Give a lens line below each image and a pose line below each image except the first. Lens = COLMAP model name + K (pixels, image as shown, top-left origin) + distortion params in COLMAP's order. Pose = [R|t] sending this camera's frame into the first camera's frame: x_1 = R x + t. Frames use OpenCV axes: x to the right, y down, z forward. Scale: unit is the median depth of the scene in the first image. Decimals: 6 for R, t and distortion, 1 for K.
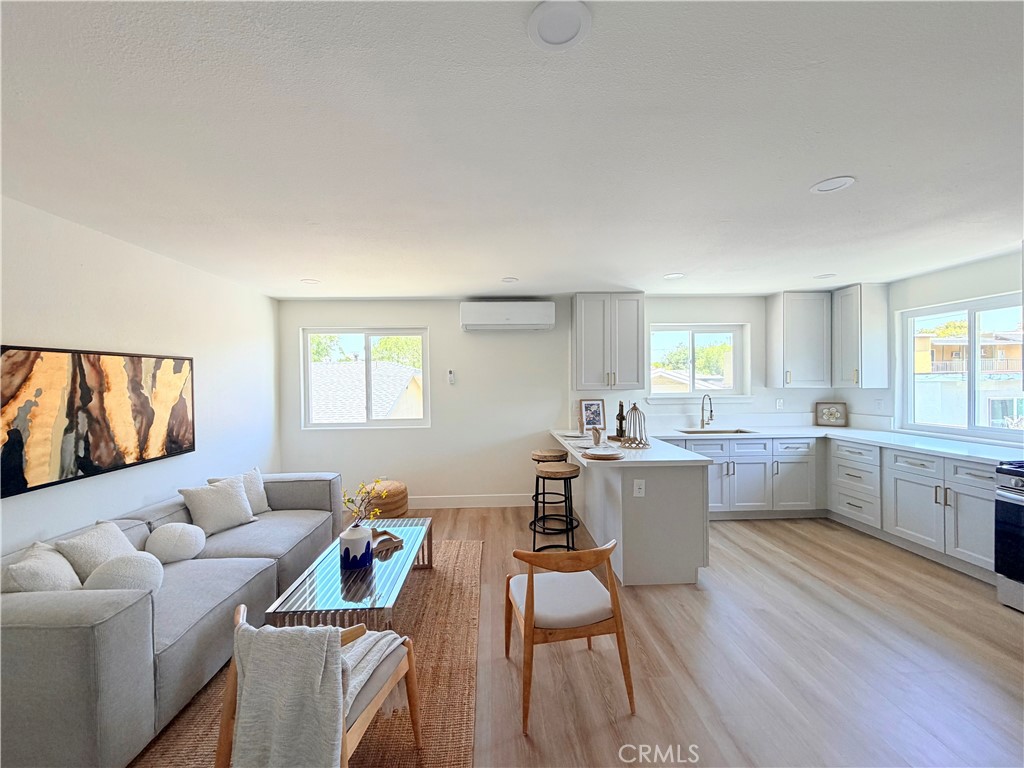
lens RADIAL K [[406.6, 0, 508.8], [0, 406.6, 384.7], [0, 0, 1]] dist [-0.002601, 0.000221]
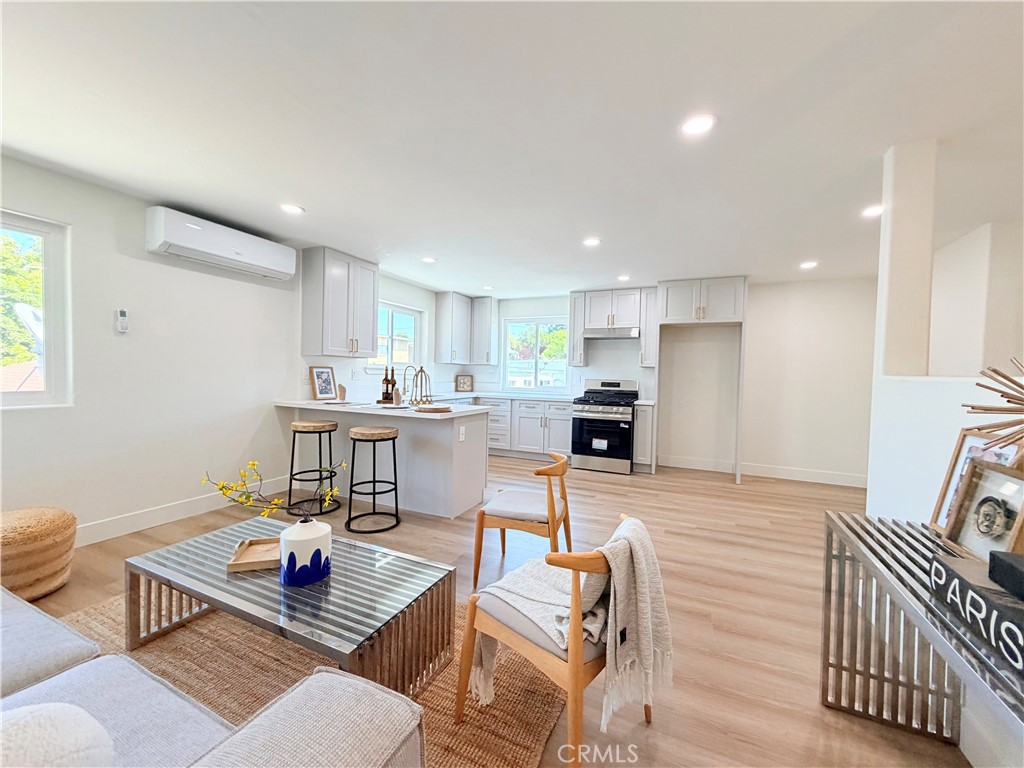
lens RADIAL K [[406.6, 0, 514.5], [0, 406.6, 382.1], [0, 0, 1]] dist [-0.002601, 0.000221]
pose [[0.448098, 0.002273, 0.893981, -0.560905], [-0.020659, 0.999756, 0.007813, 0.072734], [-0.893746, -0.021970, 0.448036, 0.265582]]
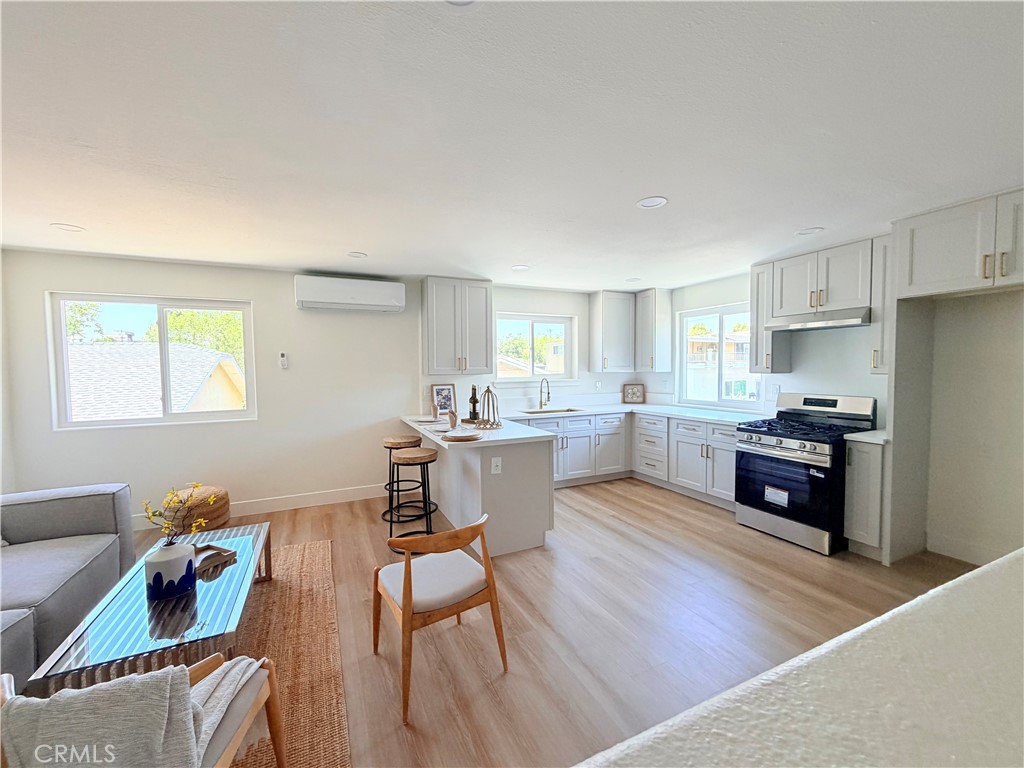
lens RADIAL K [[406.6, 0, 508.6], [0, 406.6, 385.2], [0, 0, 1]] dist [-0.002601, 0.000221]
pose [[0.921872, -0.014990, 0.387203, -0.046723], [0.002941, 0.999493, 0.031694, 0.009748], [-0.387482, -0.028079, 0.921449, 0.014113]]
